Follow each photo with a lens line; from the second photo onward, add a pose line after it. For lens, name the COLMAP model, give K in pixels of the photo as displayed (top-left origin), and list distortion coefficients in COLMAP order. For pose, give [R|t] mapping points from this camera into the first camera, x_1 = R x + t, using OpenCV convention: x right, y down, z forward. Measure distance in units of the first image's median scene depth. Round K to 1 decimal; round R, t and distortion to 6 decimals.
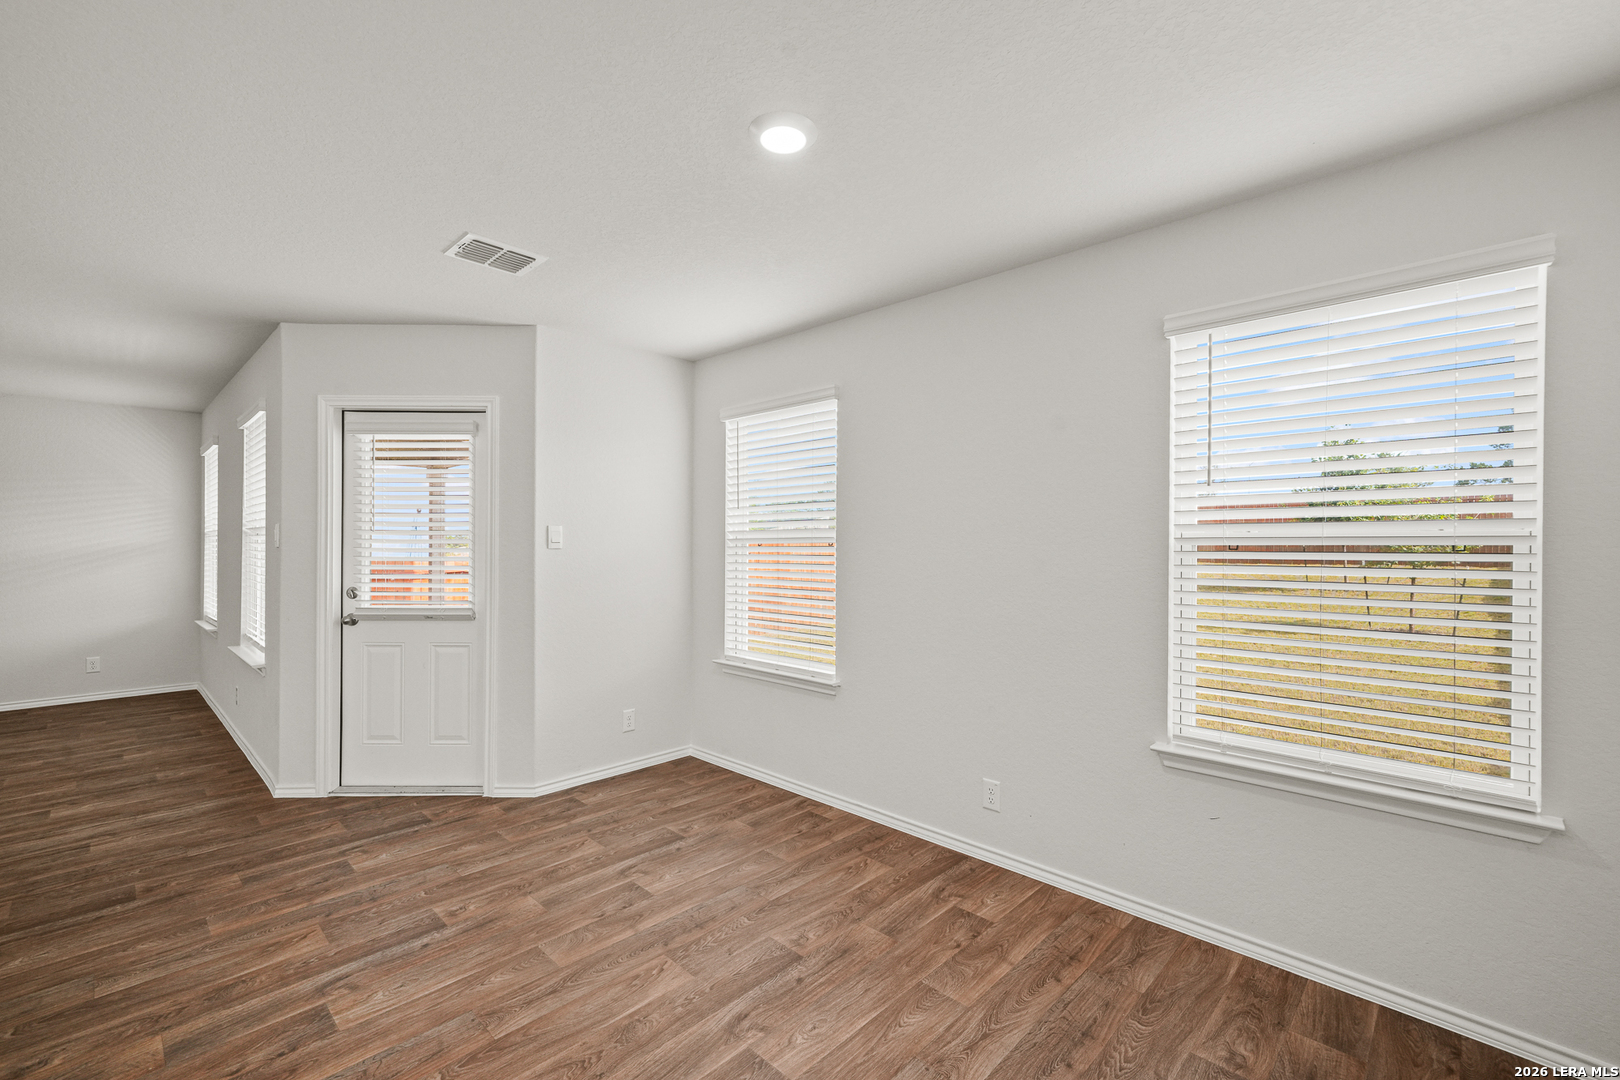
lens RADIAL K [[692.2, 0, 792.7], [0, 692.2, 514.2], [0, 0, 1]] dist [-0.000508, 0.003088]
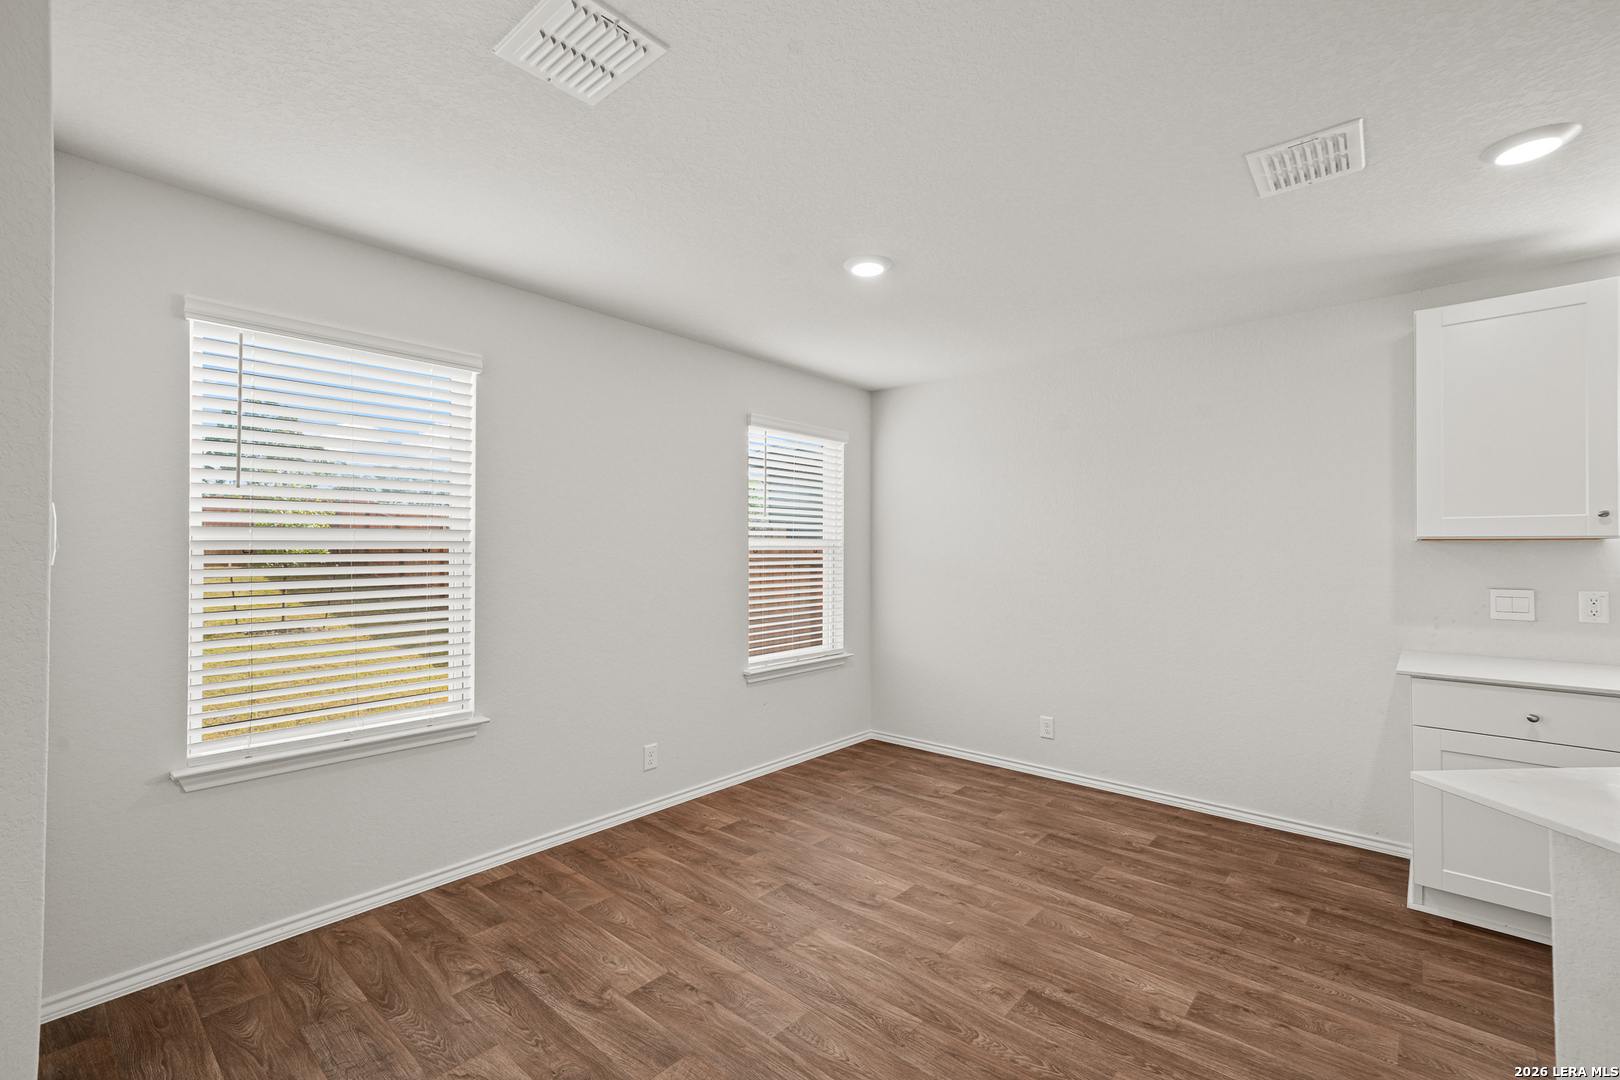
lens RADIAL K [[692.2, 0, 813.2], [0, 692.2, 552.5], [0, 0, 1]] dist [-0.000508, 0.003088]
pose [[-0.053085, -0.011676, 0.998522, -0.998445], [-0.040890, 0.999118, 0.009509, 0.023129], [-0.997752, -0.040324, -0.053516, 0.848481]]
